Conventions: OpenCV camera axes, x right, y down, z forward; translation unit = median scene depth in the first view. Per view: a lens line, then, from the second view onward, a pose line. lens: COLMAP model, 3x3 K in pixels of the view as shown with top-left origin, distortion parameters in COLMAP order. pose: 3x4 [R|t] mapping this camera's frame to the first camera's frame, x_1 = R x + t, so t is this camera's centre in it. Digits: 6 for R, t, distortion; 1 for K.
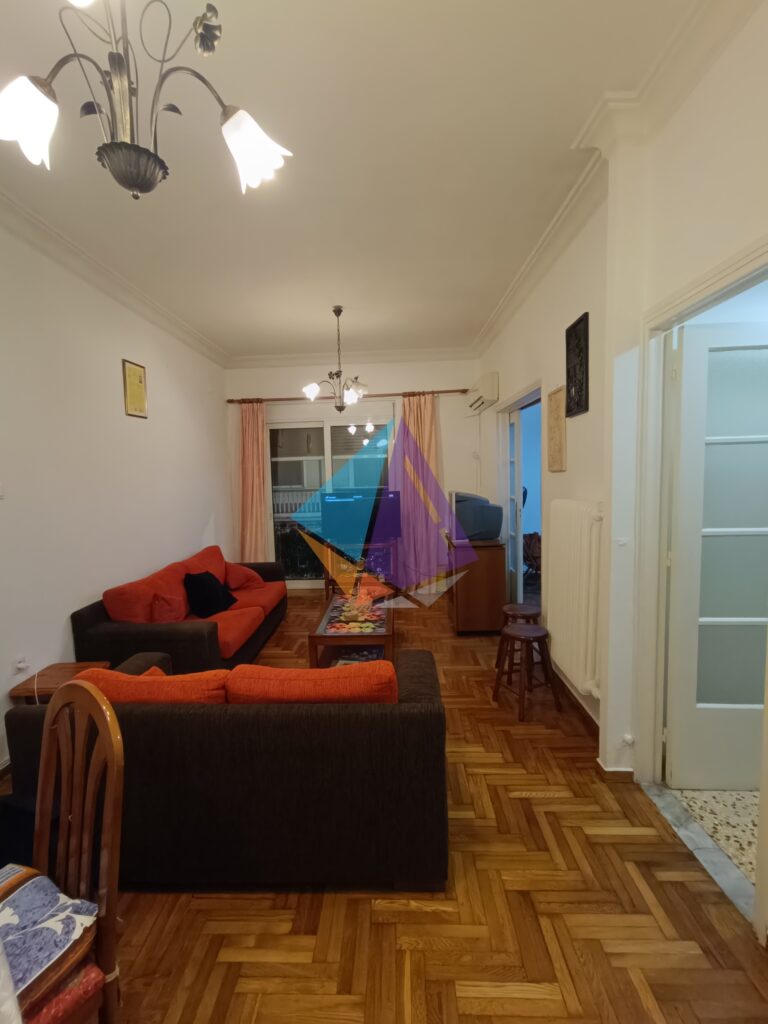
lens RADIAL K [[470.0, 0, 380.6], [0, 470.0, 507.5], [0, 0, 1]] dist [-0.002703, 0.003534]
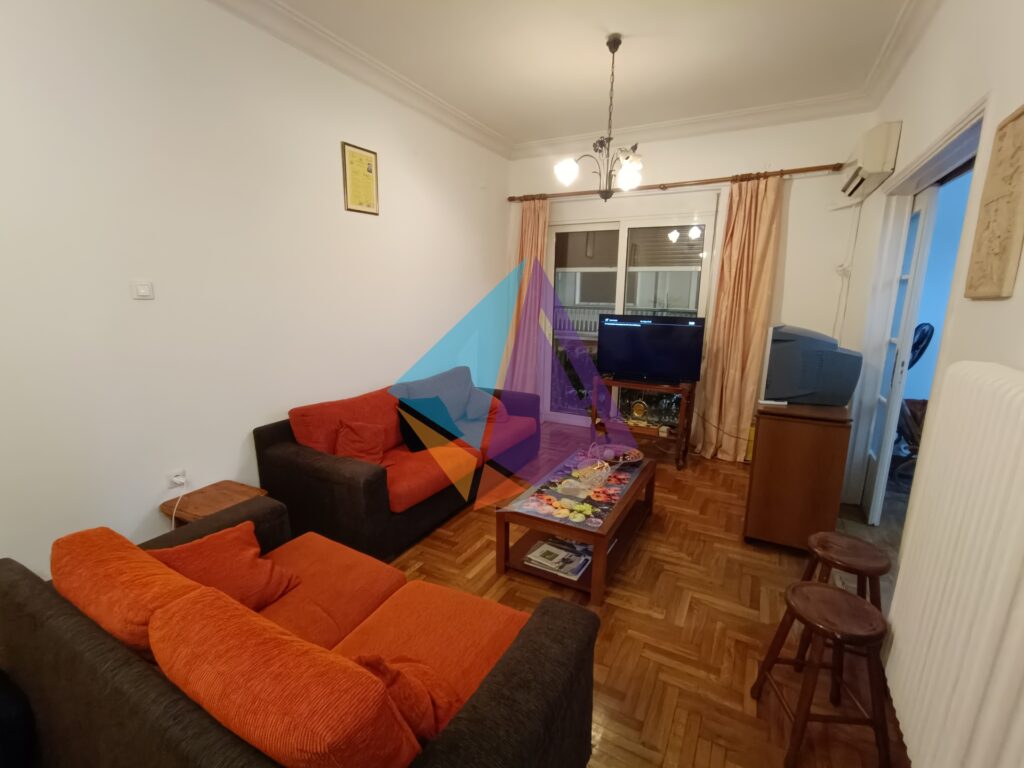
lens RADIAL K [[470.0, 0, 513.2], [0, 470.0, 384.8], [0, 0, 1]] dist [-0.002703, 0.003534]
pose [[0.896531, 0.125373, -0.424870, 0.122466], [-0.070828, 0.987344, 0.141896, -0.018888], [0.437283, -0.097122, 0.894064, 0.275918]]
